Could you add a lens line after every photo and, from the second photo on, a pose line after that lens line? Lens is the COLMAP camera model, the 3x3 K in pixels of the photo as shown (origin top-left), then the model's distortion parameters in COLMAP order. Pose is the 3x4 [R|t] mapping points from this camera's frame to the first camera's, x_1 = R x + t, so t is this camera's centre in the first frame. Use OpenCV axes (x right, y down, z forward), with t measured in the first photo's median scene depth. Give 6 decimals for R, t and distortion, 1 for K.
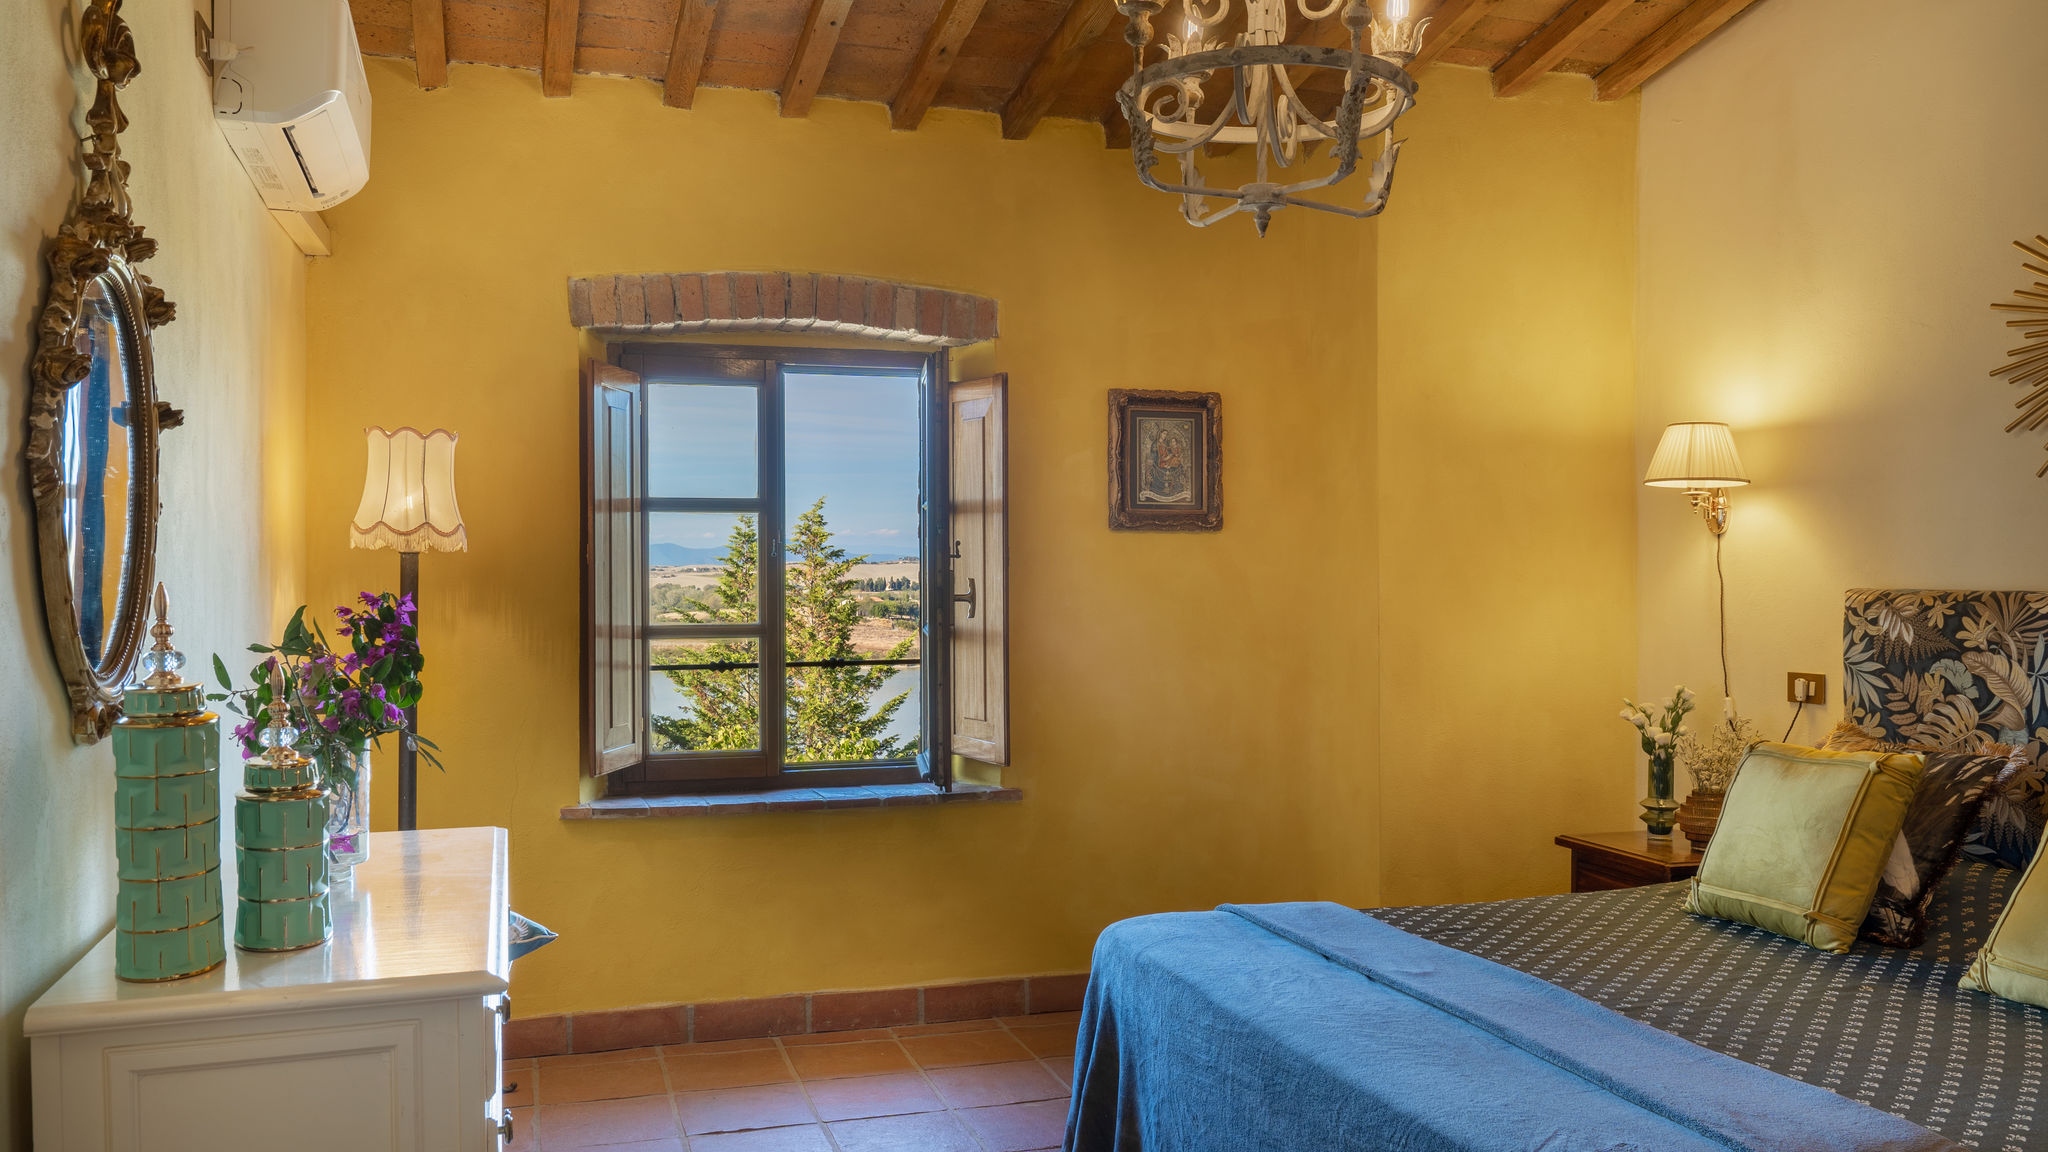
lens RADIAL K [[1630.4, 0, 1024.0], [0, 1630.4, 576.0], [0, 0, 1]] dist [0.006787, 0.004893]
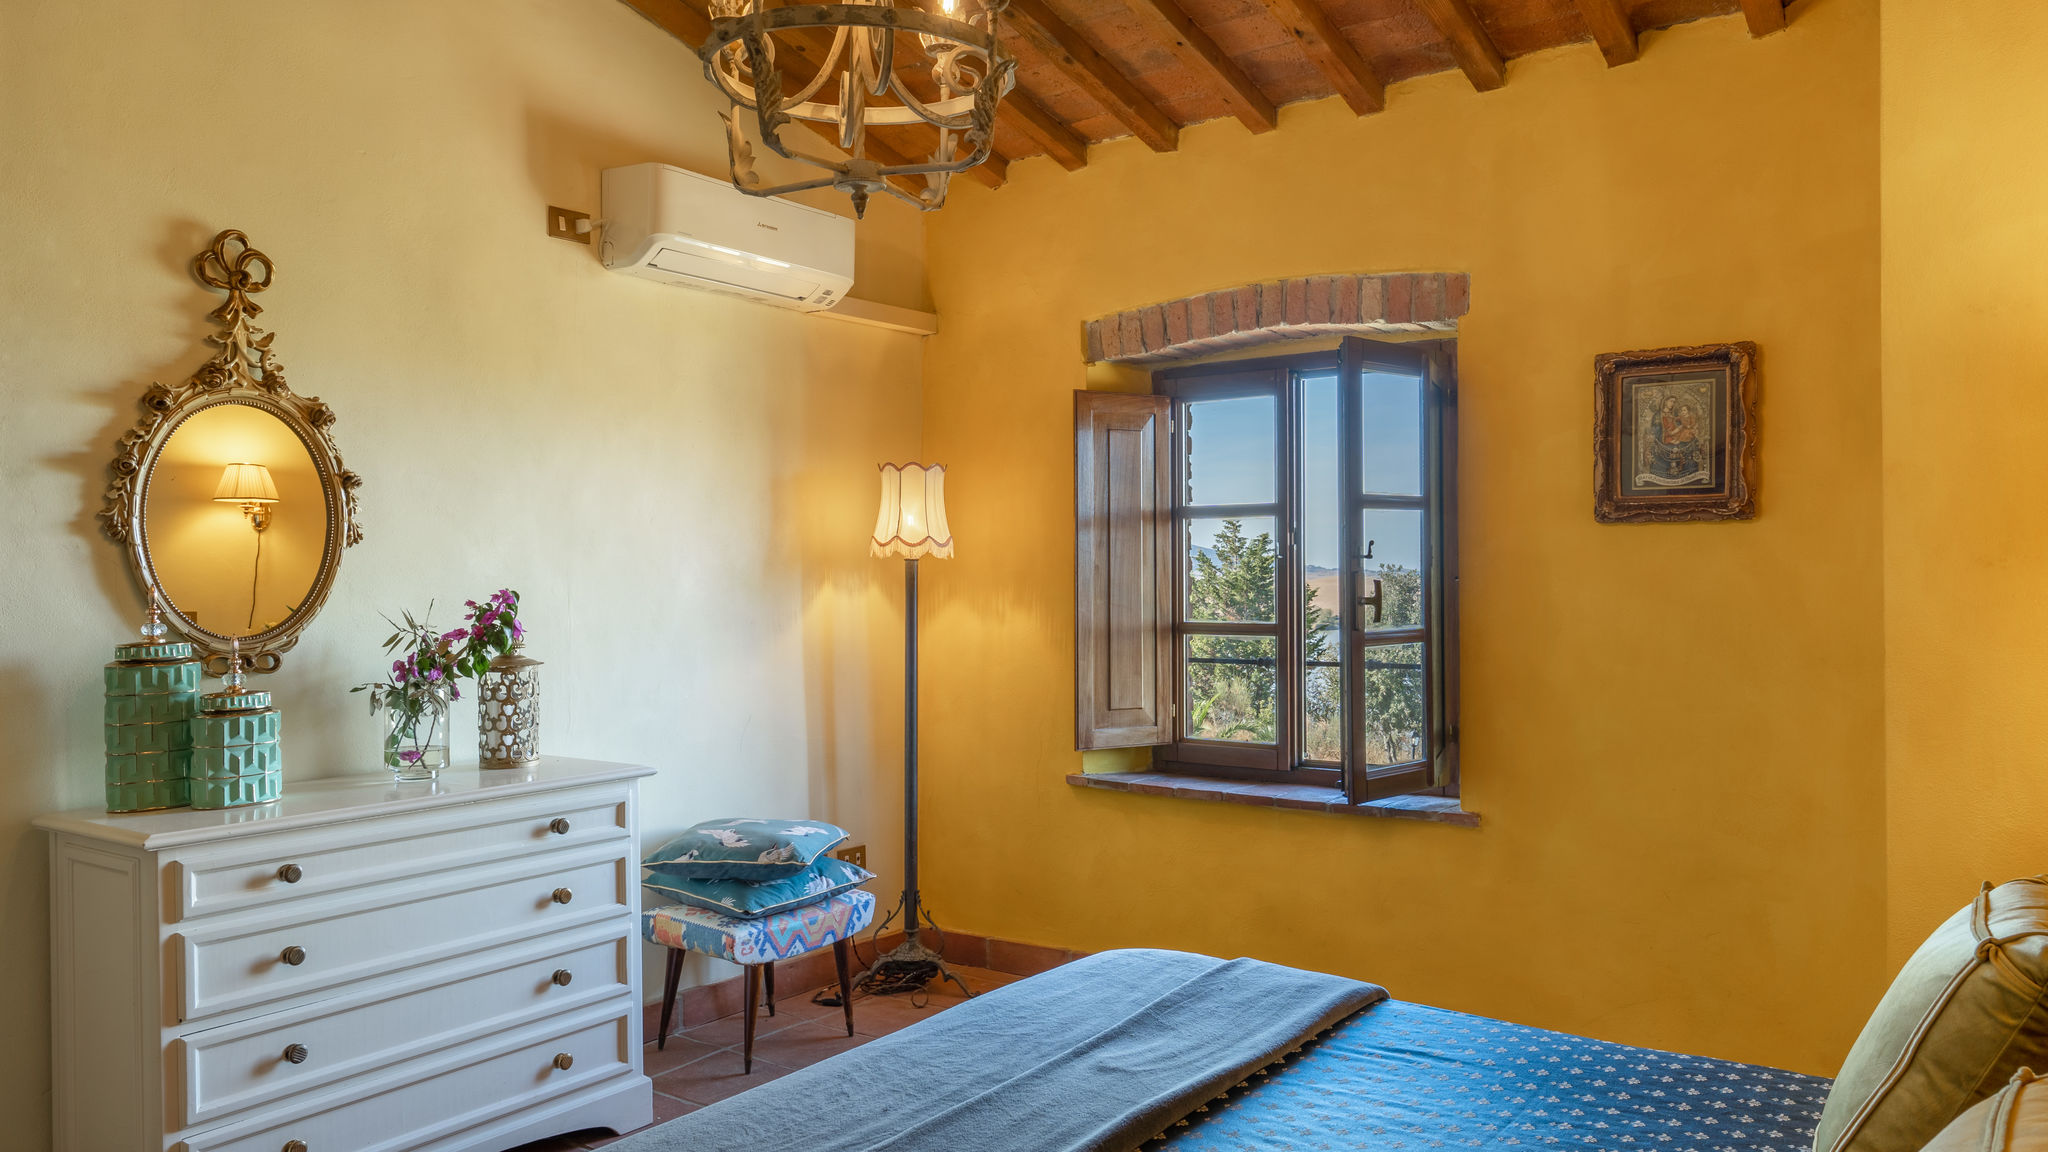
lens RADIAL K [[1435.7, 0, 1024.0], [0, 1435.7, 576.0], [0, 0, 1]] dist [0.005650, 0.001034]
pose [[0.592567, 0.000637, -0.805521, 0.488013], [0.001299, 0.999998, 0.001747, -0.002398], [0.805520, -0.002082, 0.592565, 0.331344]]
